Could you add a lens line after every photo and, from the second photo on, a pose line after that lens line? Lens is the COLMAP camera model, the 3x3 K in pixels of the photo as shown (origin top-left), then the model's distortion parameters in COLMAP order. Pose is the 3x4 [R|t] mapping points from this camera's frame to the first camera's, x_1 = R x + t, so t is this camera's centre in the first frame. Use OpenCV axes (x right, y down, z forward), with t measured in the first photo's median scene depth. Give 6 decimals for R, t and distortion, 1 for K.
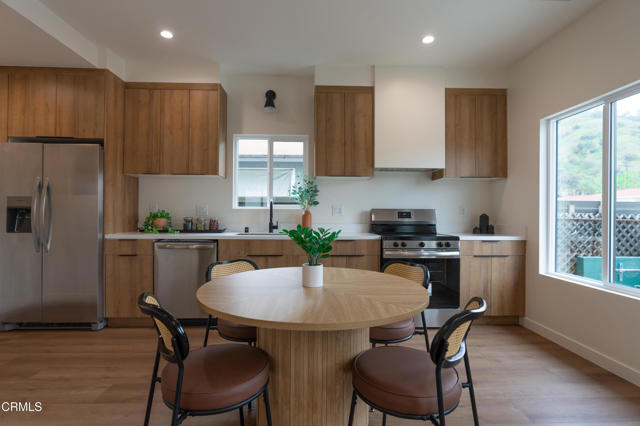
lens RADIAL K [[342.3, 0, 320.0], [0, 342.3, 213.0], [0, 0, 1]] dist [-0.000284, -0.000134]
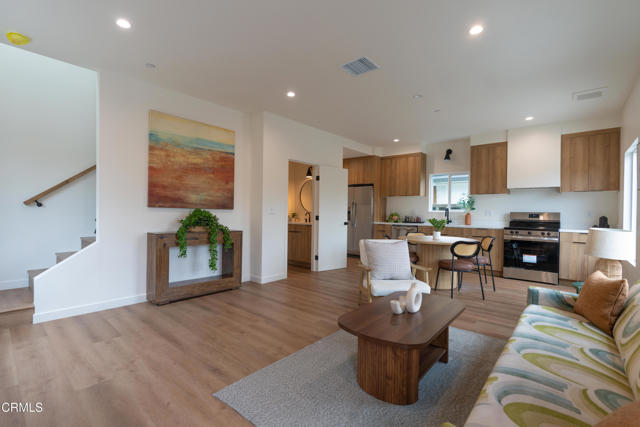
lens RADIAL K [[294.3, 0, 316.3], [0, 294.3, 211.1], [0, 0, 1]] dist [-0.059026, 0.025756]
pose [[0.735151, 0.003487, -0.677894, 0.438935], [-0.007535, 0.999967, -0.003028, -0.006284], [0.677862, 0.007334, 0.735153, -0.730210]]
